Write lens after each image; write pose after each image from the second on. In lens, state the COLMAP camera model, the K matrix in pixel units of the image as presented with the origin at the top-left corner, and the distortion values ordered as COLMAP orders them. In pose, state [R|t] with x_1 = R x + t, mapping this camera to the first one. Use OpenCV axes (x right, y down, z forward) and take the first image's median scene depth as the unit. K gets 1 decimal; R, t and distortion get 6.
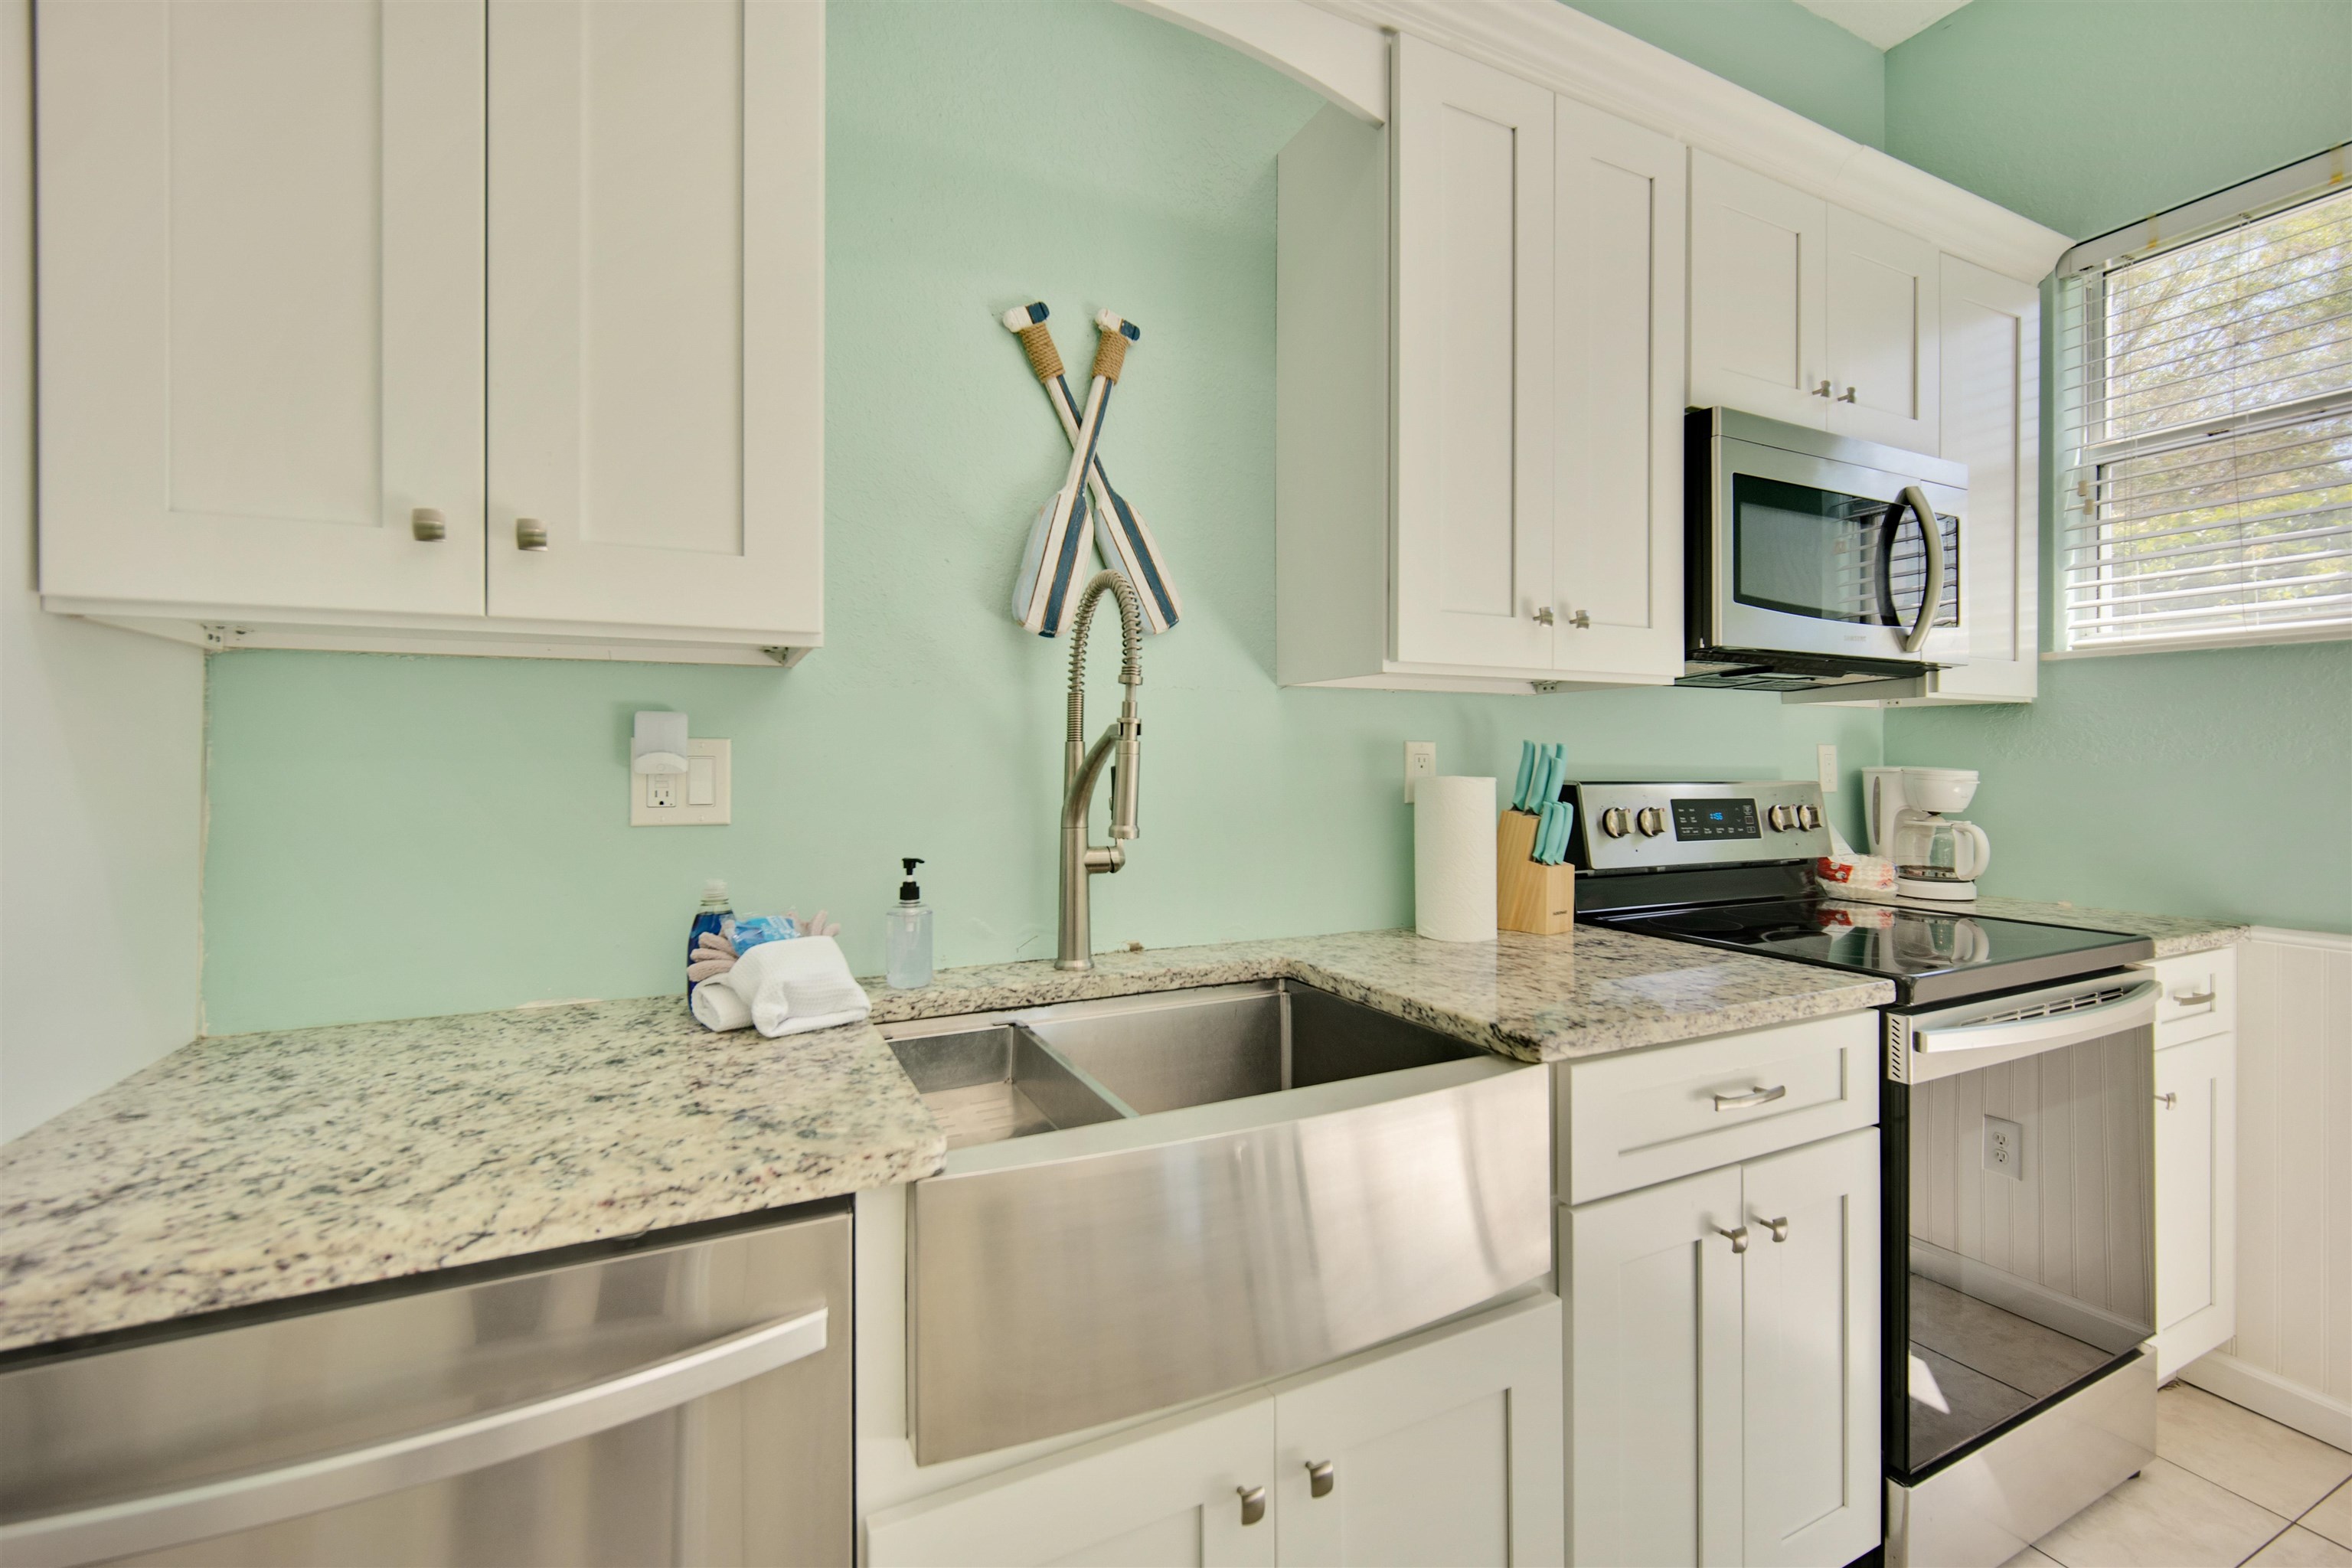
lens RADIAL K [[1009.0, 0, 1172.6], [0, 1009.0, 768.8], [0, 0, 1]] dist [0.001853, 0.000002]
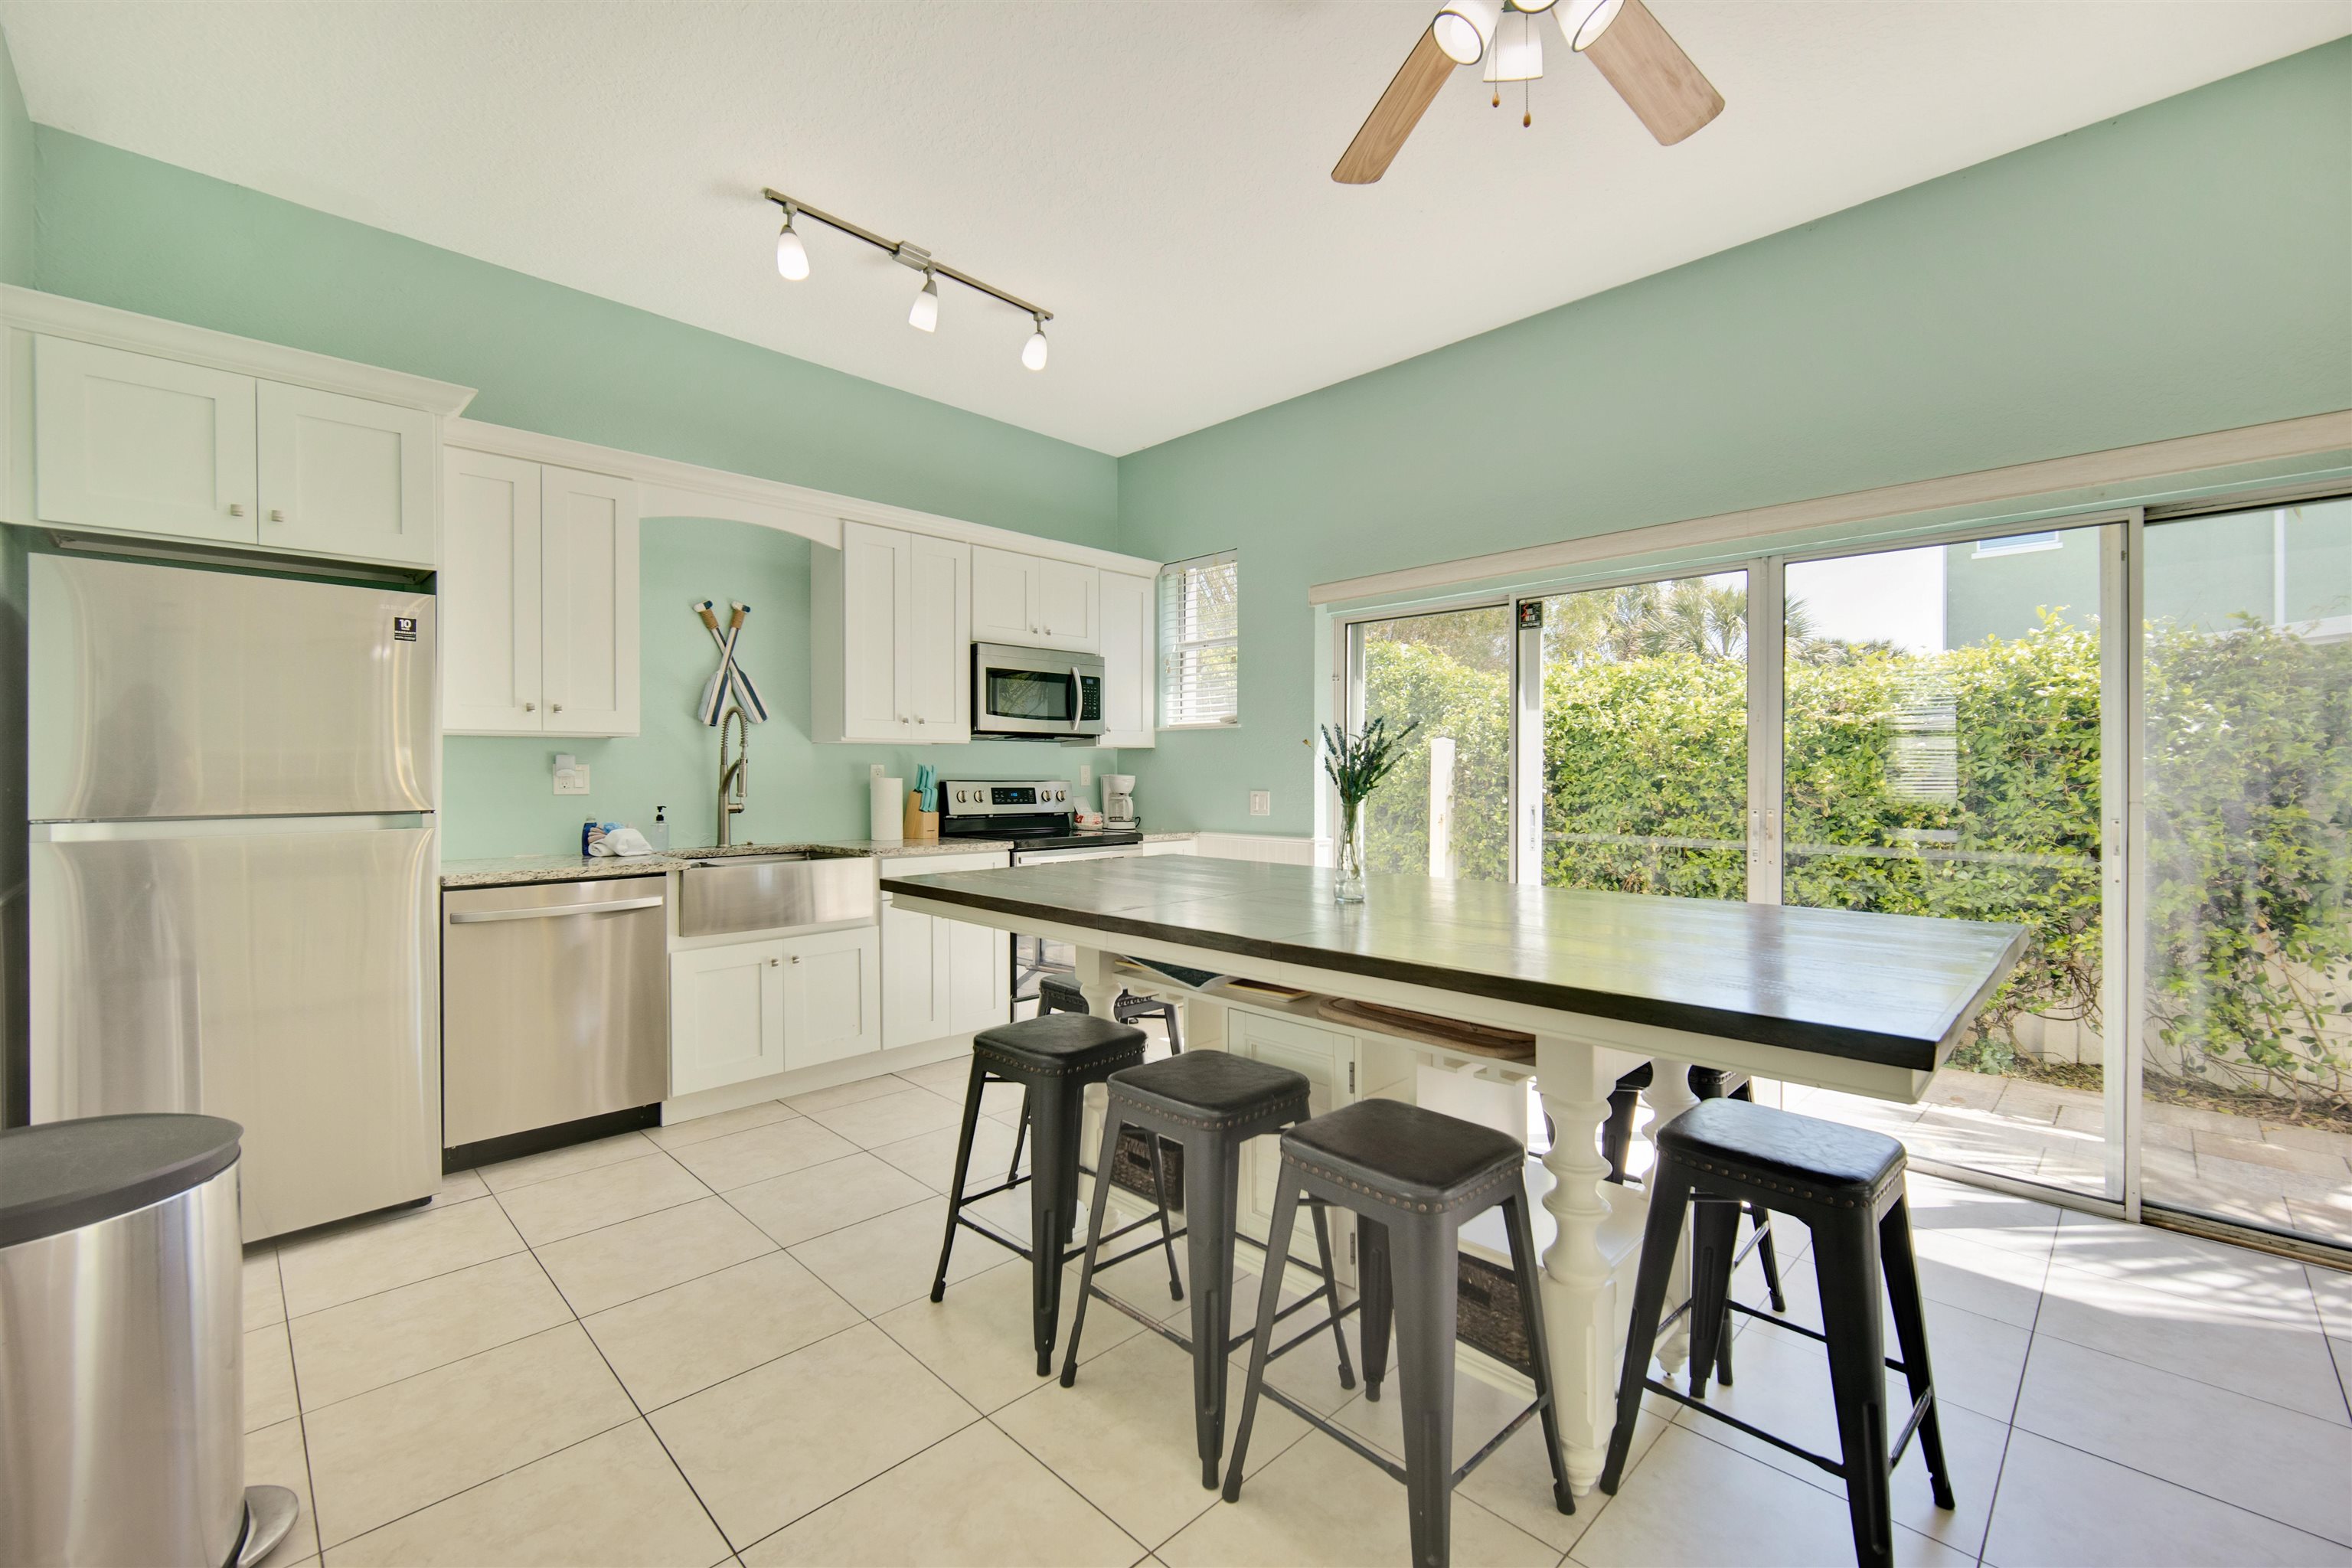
lens RADIAL K [[1009.0, 0, 1191.1], [0, 1009.0, 775.6], [0, 0, 1]] dist [0.001853, 0.000002]
pose [[0.944153, -0.004353, 0.329478, 0.191877], [0.008216, 0.999913, -0.010335, 0.039962], [-0.329404, 0.012465, 0.944107, -1.944890]]
